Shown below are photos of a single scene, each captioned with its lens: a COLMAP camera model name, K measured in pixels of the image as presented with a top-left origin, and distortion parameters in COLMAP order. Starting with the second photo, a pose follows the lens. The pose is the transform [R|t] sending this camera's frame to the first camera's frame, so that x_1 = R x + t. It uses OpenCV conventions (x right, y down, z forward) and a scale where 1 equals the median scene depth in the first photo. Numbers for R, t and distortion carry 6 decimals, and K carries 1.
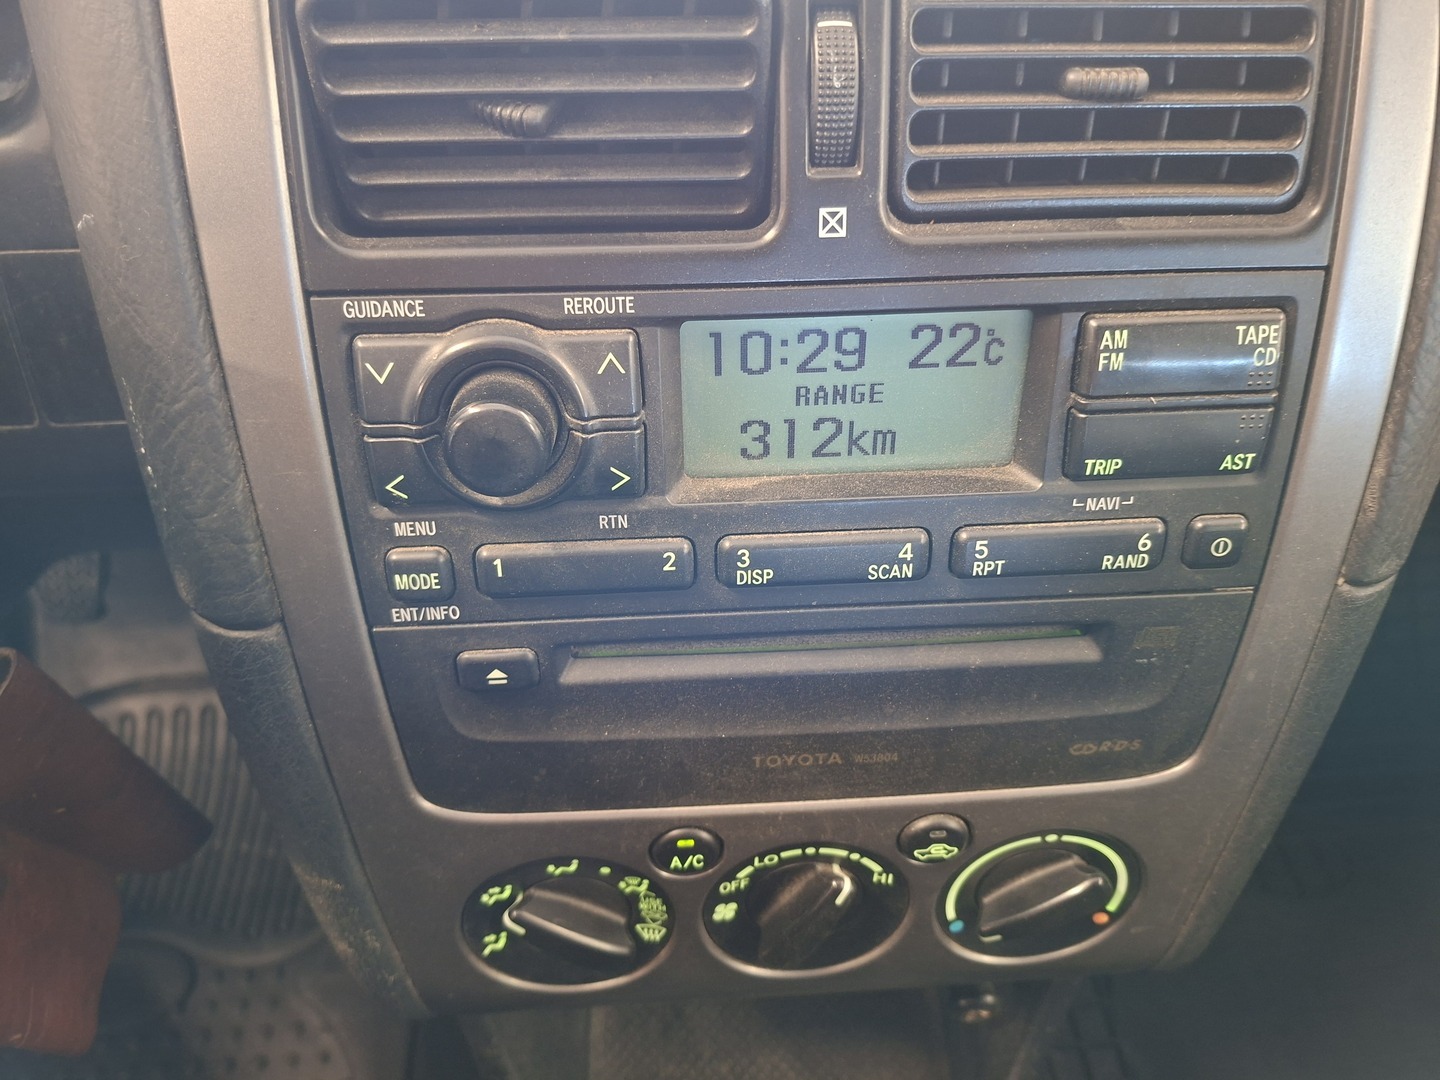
lens RADIAL K [[1016.9, 0, 720.0], [0, 1016.9, 540.0], [0, 0, 1]] dist [0.004210, -0.005971]
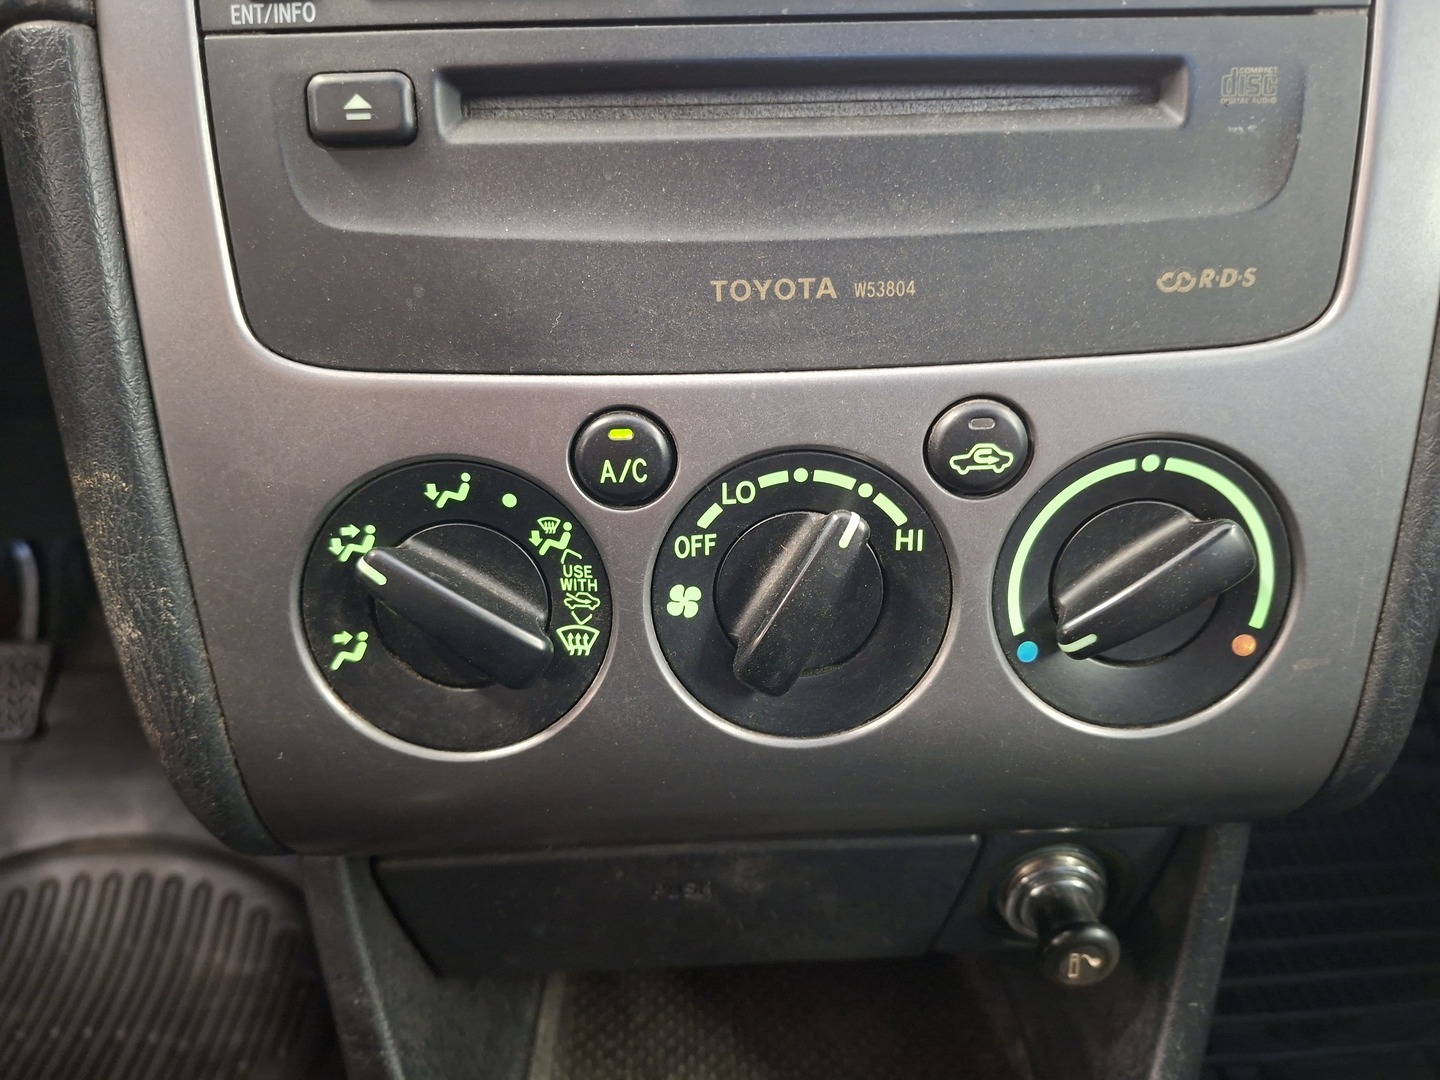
lens RADIAL K [[977.4, 0, 721.2], [0, 977.4, 656.8], [0, 0, 1]] dist [0.077803, -0.117395]
pose [[0.999133, -0.016141, -0.038374, 0.057926], [0.002596, 0.944139, -0.329536, 0.651280], [0.041549, 0.329151, 0.943363, 0.401592]]
